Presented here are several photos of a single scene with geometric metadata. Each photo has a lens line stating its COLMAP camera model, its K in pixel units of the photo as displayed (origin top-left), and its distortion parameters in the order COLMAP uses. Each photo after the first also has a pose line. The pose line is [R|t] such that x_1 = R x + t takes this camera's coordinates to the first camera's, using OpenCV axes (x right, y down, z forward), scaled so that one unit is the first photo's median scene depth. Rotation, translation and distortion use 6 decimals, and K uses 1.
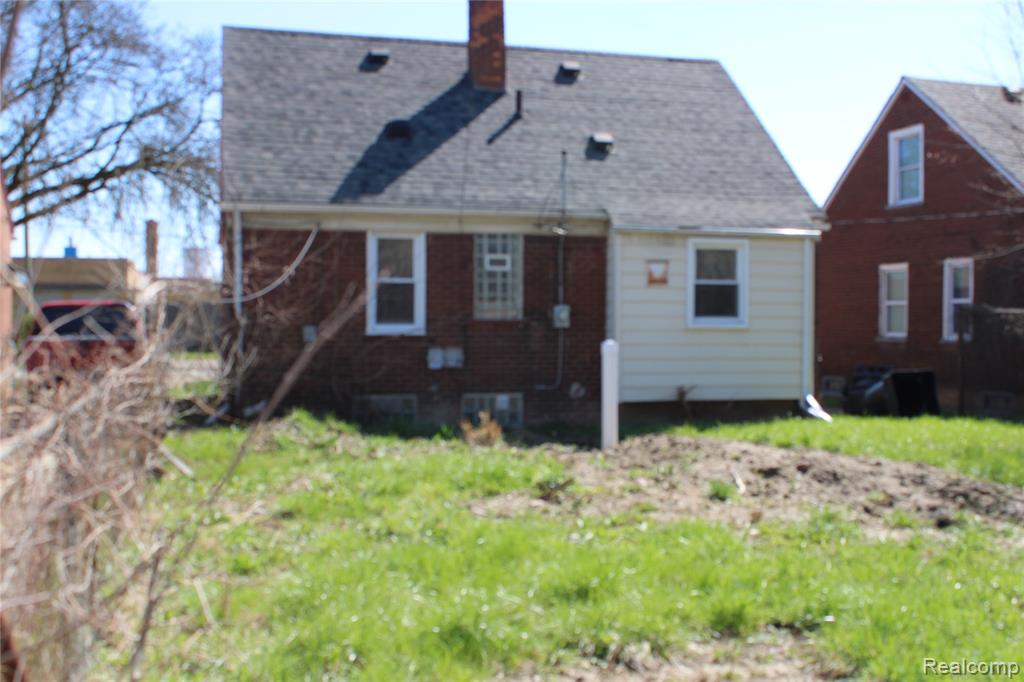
lens RADIAL K [[1122.7, 0, 512.0], [0, 1122.7, 341.0], [0, 0, 1]] dist [-0.074578, 0.011761]
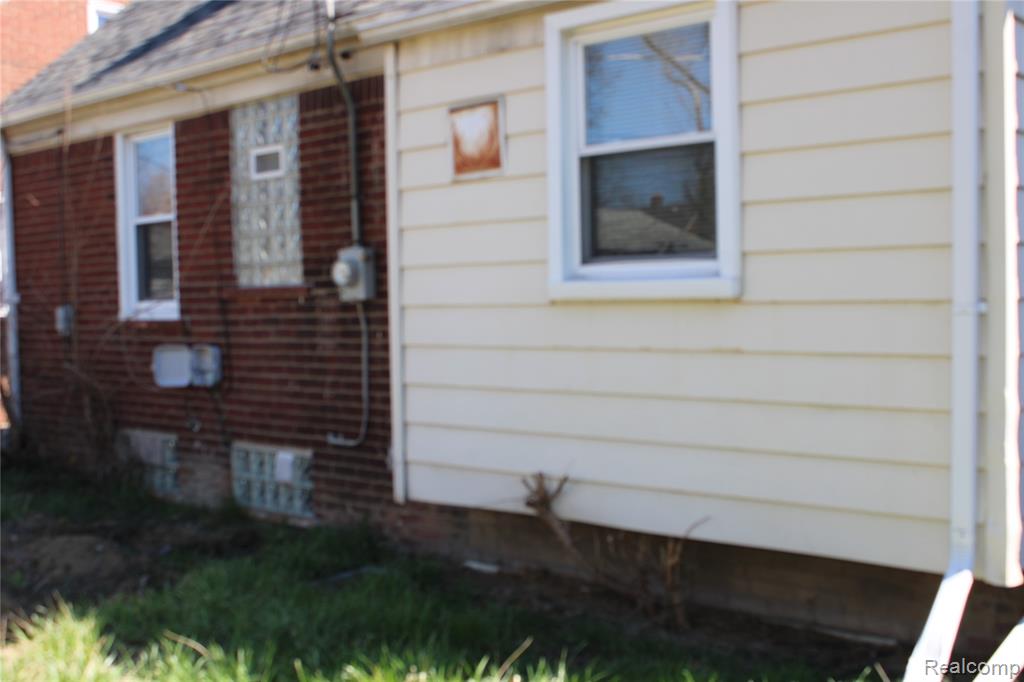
lens RADIAL K [[1122.7, 0, 512.0], [0, 1122.7, 341.0], [0, 0, 1]] dist [-0.074578, 0.011761]
pose [[0.563966, 0.016518, -0.825633, 0.420565], [0.011304, 0.999552, 0.027719, -0.008287], [0.825721, -0.024966, 0.563526, 0.816637]]
